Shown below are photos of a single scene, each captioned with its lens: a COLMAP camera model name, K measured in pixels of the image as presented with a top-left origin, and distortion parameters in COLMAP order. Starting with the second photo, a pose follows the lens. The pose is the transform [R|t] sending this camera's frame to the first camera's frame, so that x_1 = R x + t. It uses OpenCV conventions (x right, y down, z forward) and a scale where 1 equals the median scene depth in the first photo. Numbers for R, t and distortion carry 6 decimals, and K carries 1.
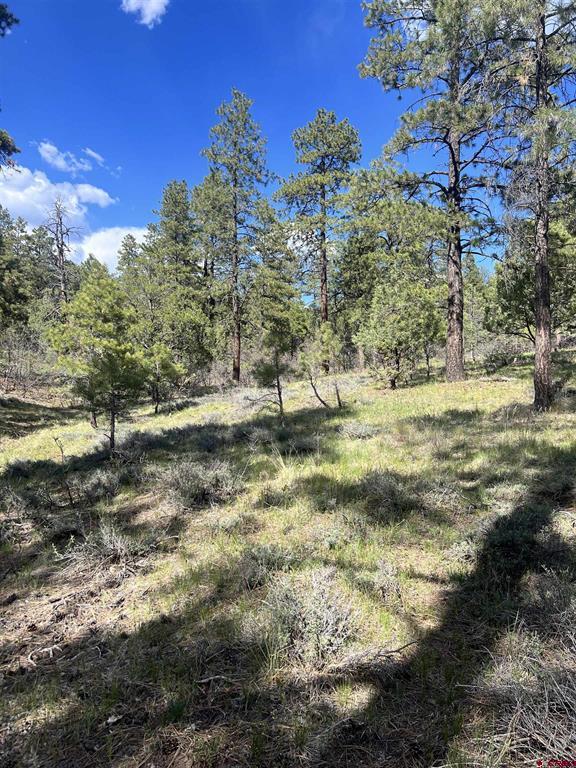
lens RADIAL K [[582.5, 0, 288.0], [0, 582.5, 384.0], [0, 0, 1]] dist [0.065762, -0.106451]
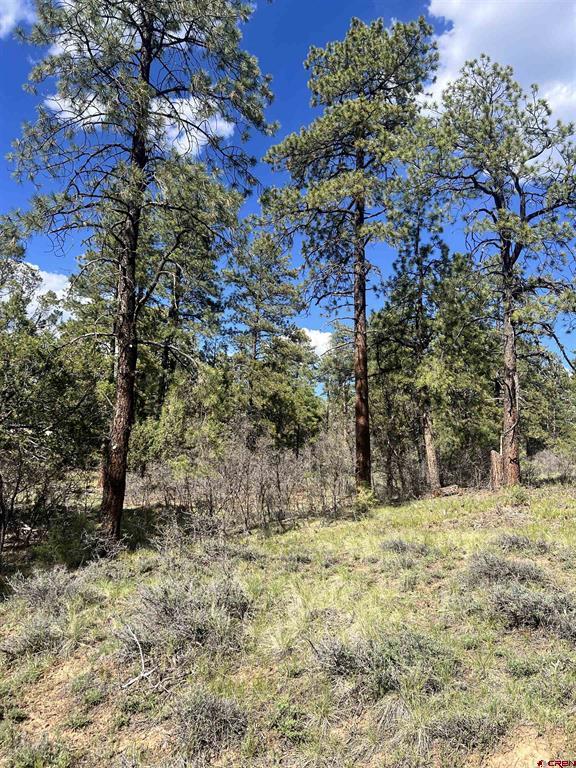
lens RADIAL K [[582.5, 0, 288.0], [0, 582.5, 384.0], [0, 0, 1]] dist [0.065762, -0.106451]
pose [[0.999204, 0.035462, -0.018279, 0.007161], [-0.038014, 0.985312, -0.166478, -0.017249], [0.012107, 0.167040, 0.985876, 0.364495]]
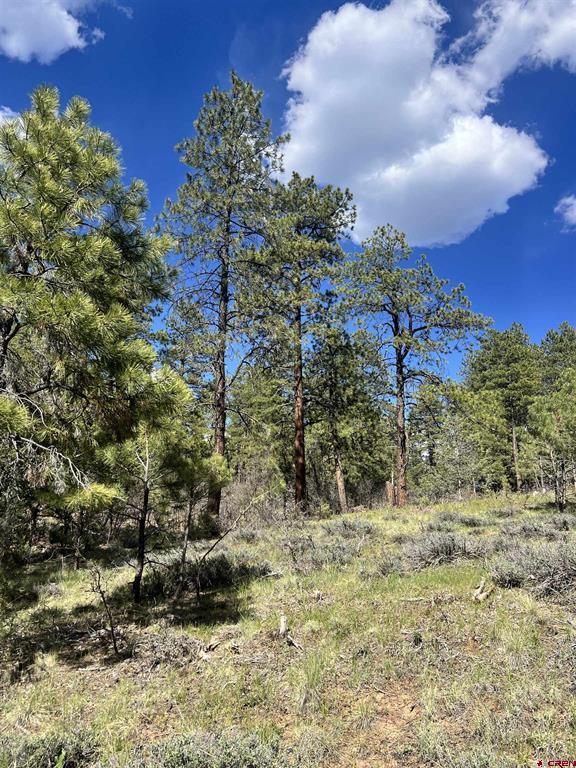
lens RADIAL K [[582.5, 0, 288.0], [0, 582.5, 384.0], [0, 0, 1]] dist [0.065762, -0.106451]
pose [[0.966260, 0.086466, 0.242622, -0.089919], [-0.025418, 0.969382, -0.244240, 0.003041], [-0.256312, 0.229832, 0.938872, 0.238697]]
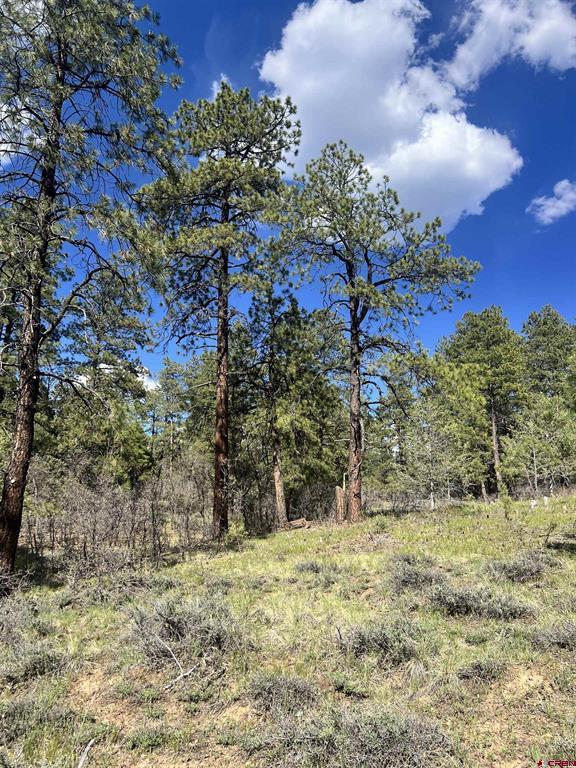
lens RADIAL K [[582.6, 0, 287.3], [0, 582.6, 391.5], [0, 0, 1]] dist [0.026452, -0.004173]
pose [[0.954874, 0.086862, 0.284027, -0.022423], [-0.021436, 0.973941, -0.225786, -0.014326], [-0.296238, 0.209509, 0.931853, 0.351830]]
